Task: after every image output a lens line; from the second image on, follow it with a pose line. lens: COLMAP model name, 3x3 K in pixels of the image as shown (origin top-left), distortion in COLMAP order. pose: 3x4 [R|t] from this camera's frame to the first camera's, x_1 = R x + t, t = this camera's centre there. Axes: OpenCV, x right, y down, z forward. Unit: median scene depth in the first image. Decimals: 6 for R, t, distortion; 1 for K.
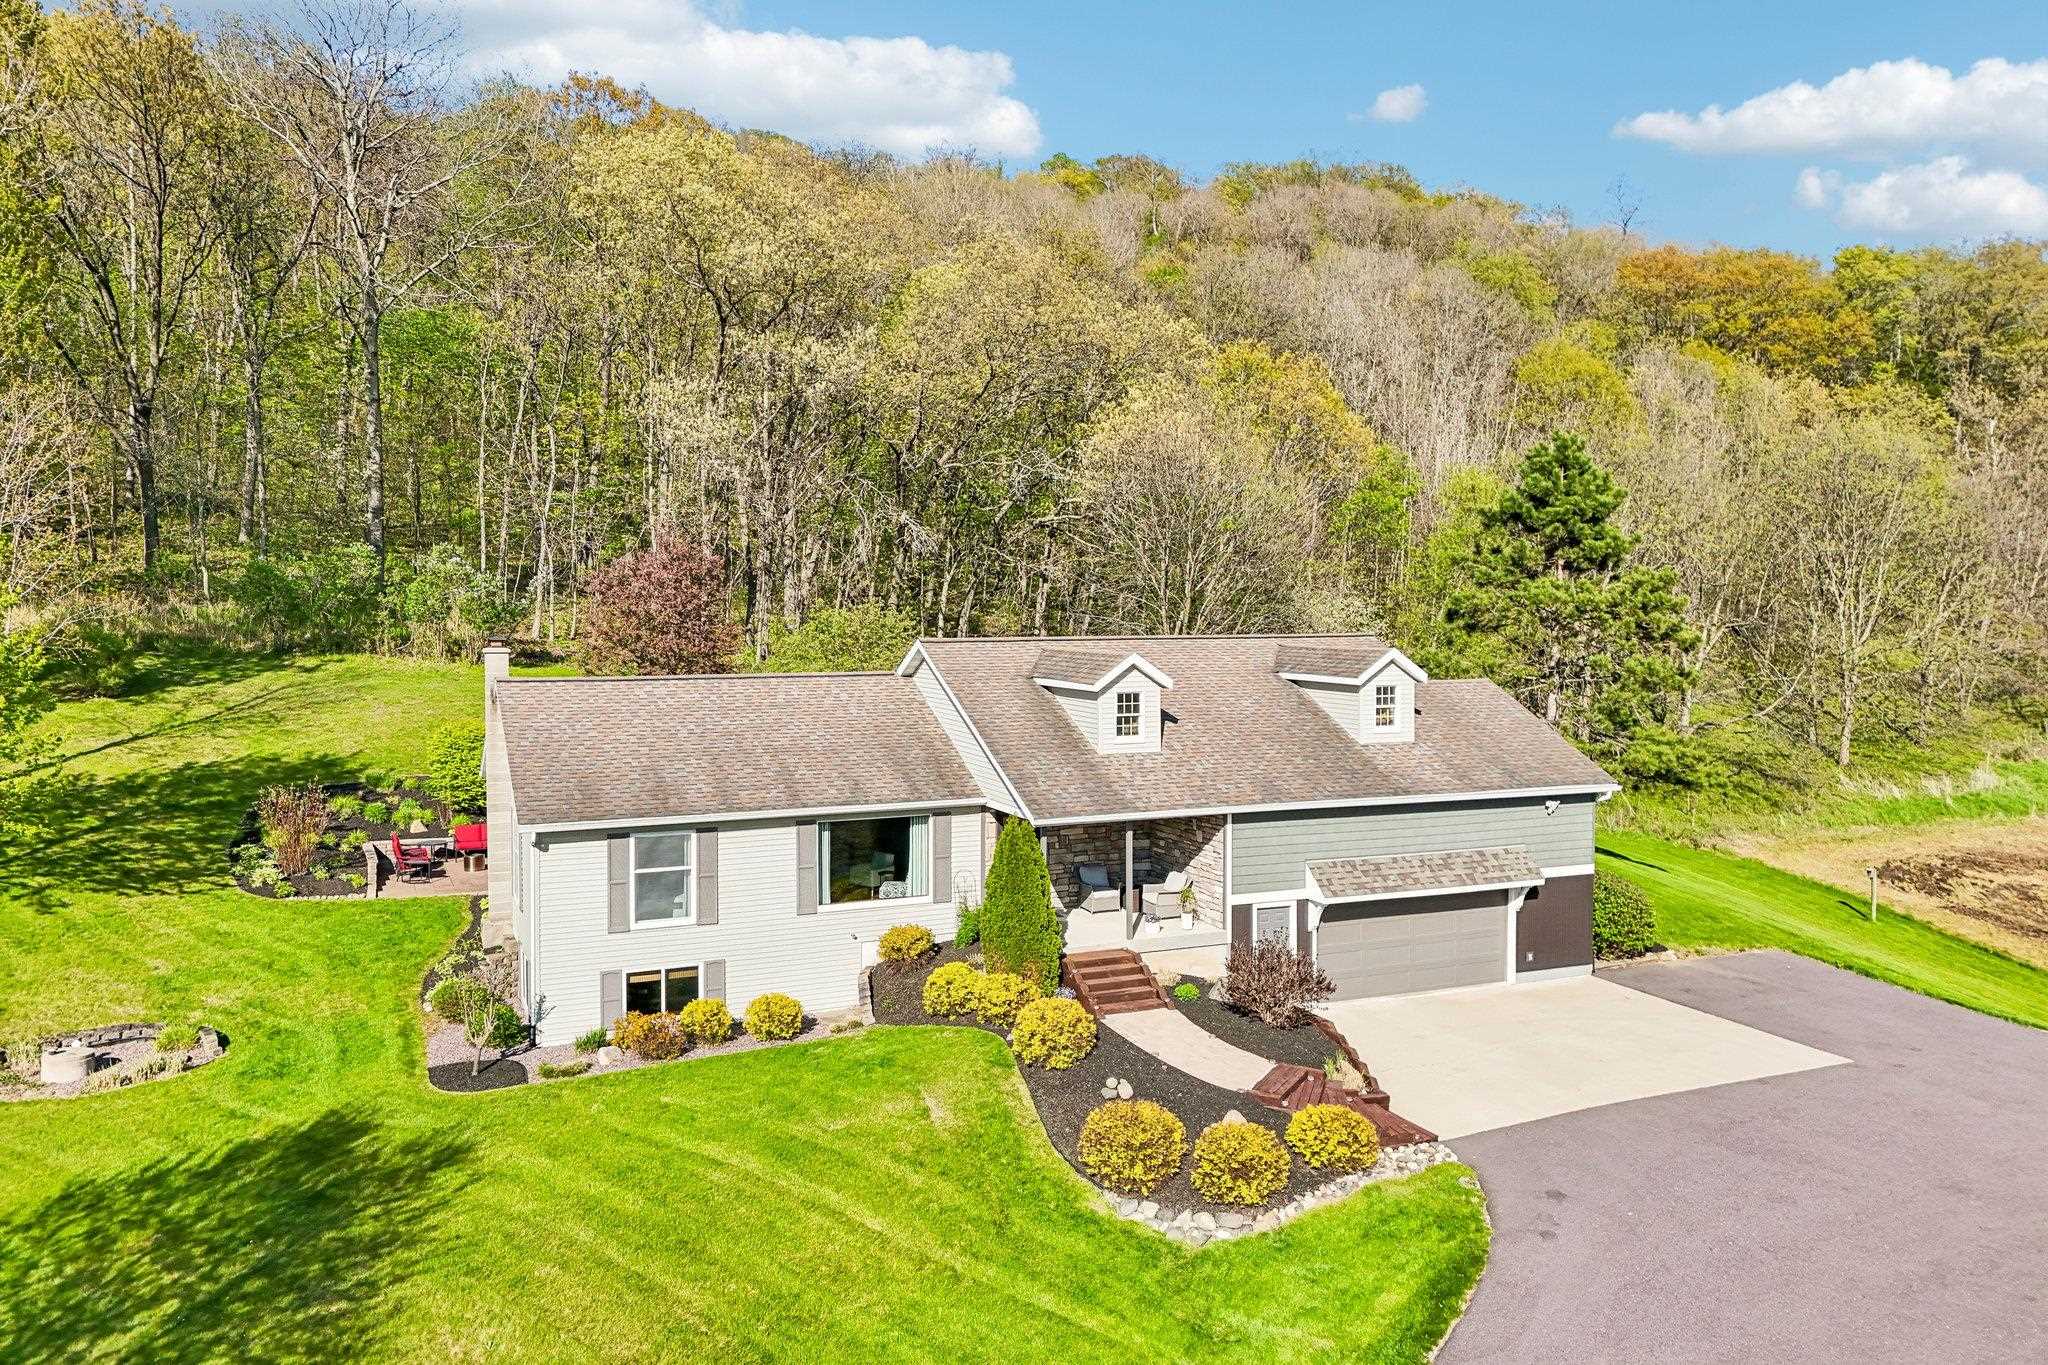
lens RADIAL K [[1482.1, 0, 1027.8], [0, 1482.1, 613.3], [0, 0, 1]] dist [0.038138, -0.002912]
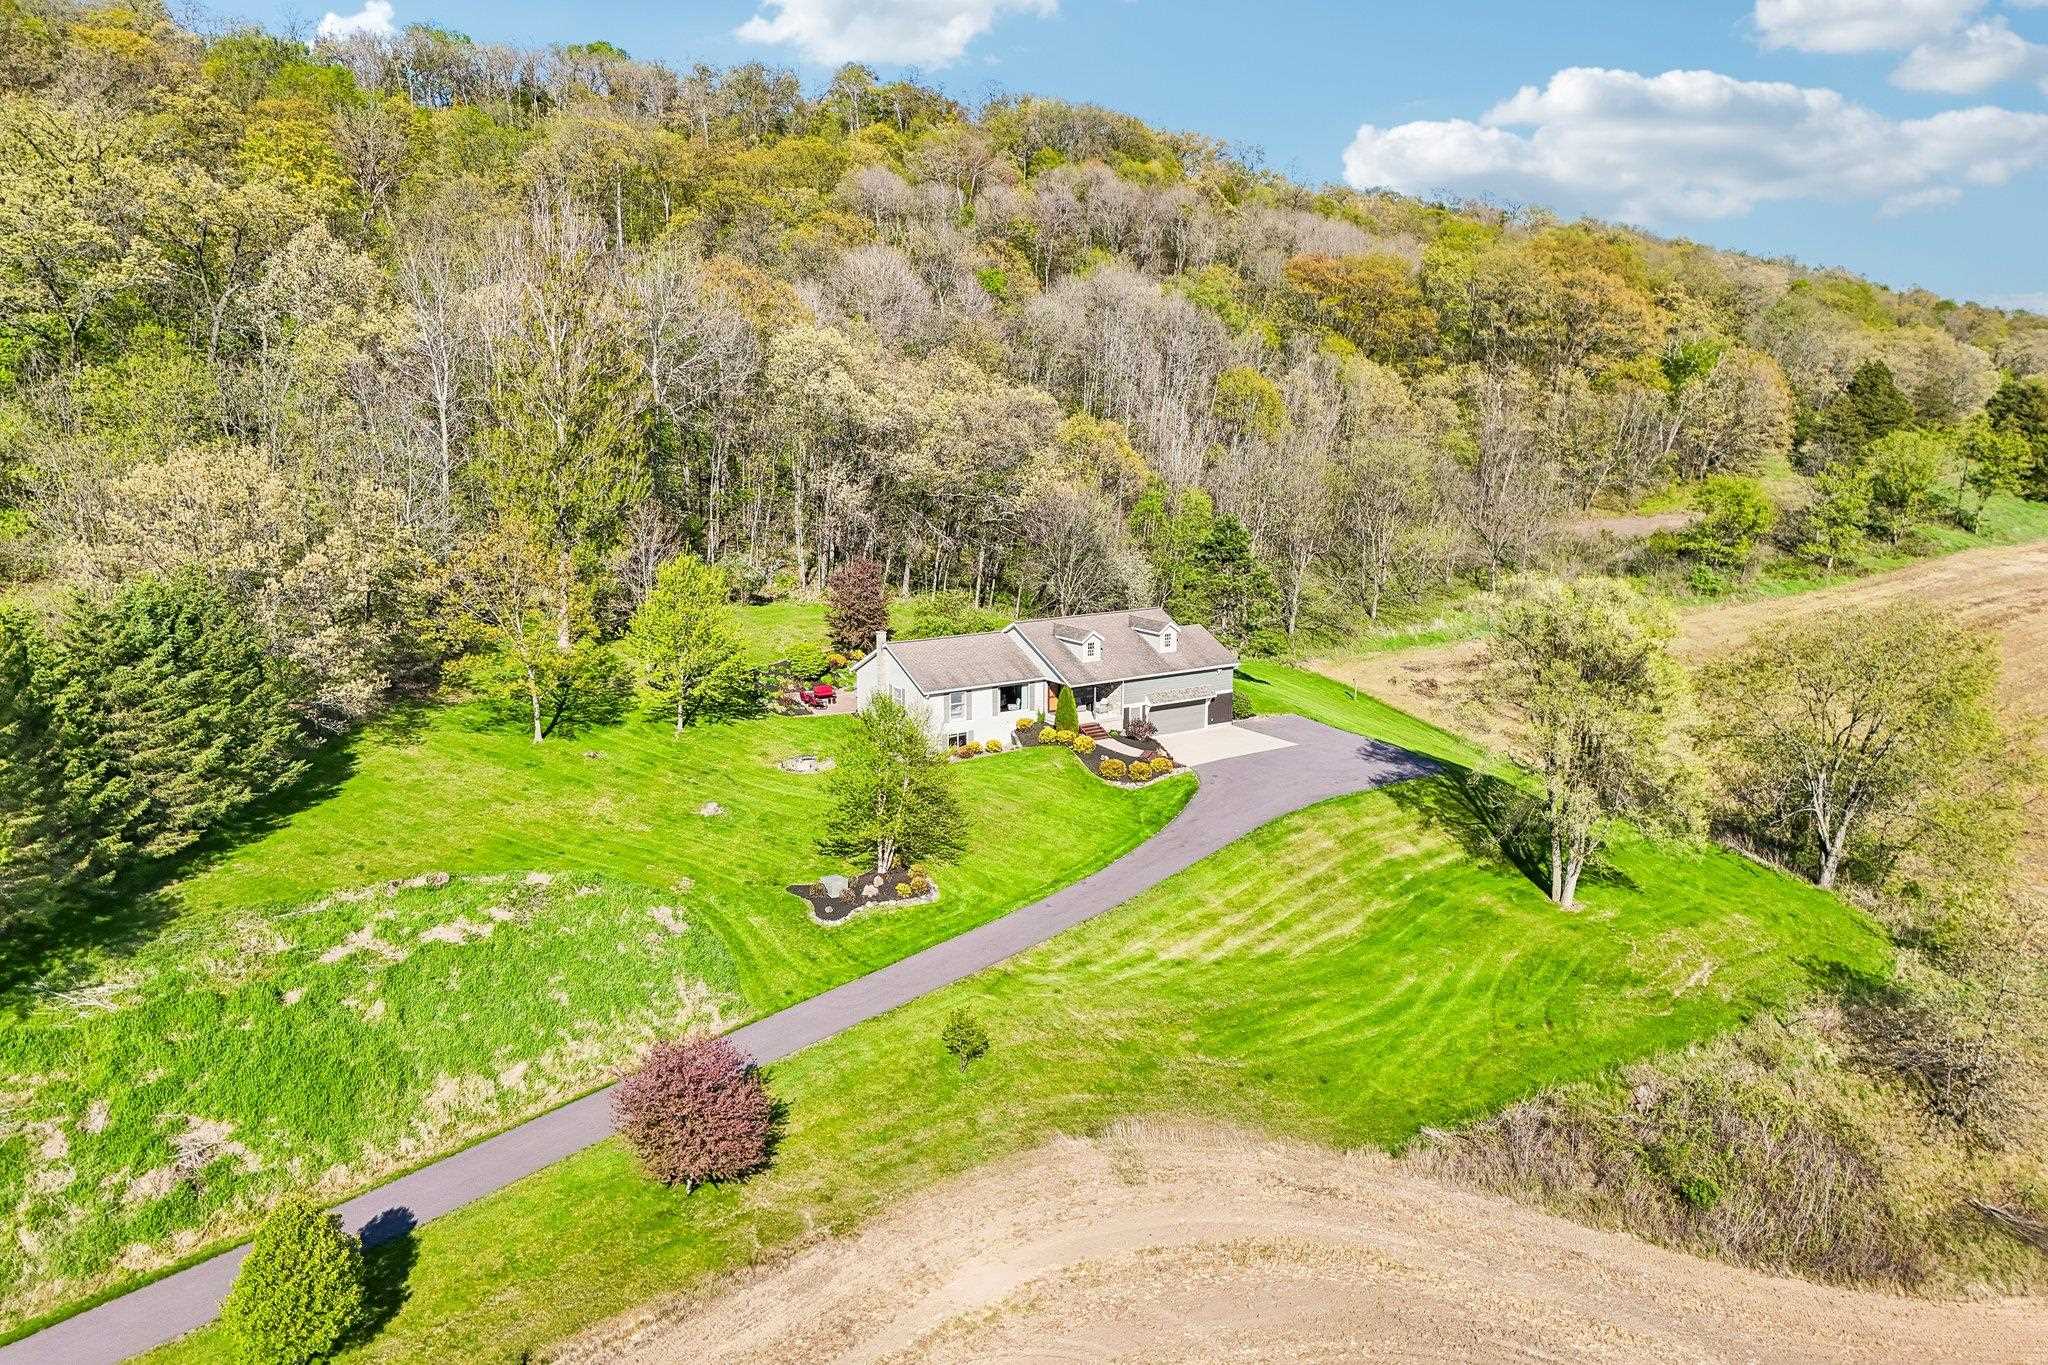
lens RADIAL K [[1482.1, 0, 1027.8], [0, 1482.1, 613.3], [0, 0, 1]] dist [0.038138, -0.002912]
pose [[0.982327, -0.025716, 0.185399, -0.640739], [-0.000221, 0.990357, 0.138541, -0.440554], [-0.187174, -0.136133, 0.972848, -2.008921]]
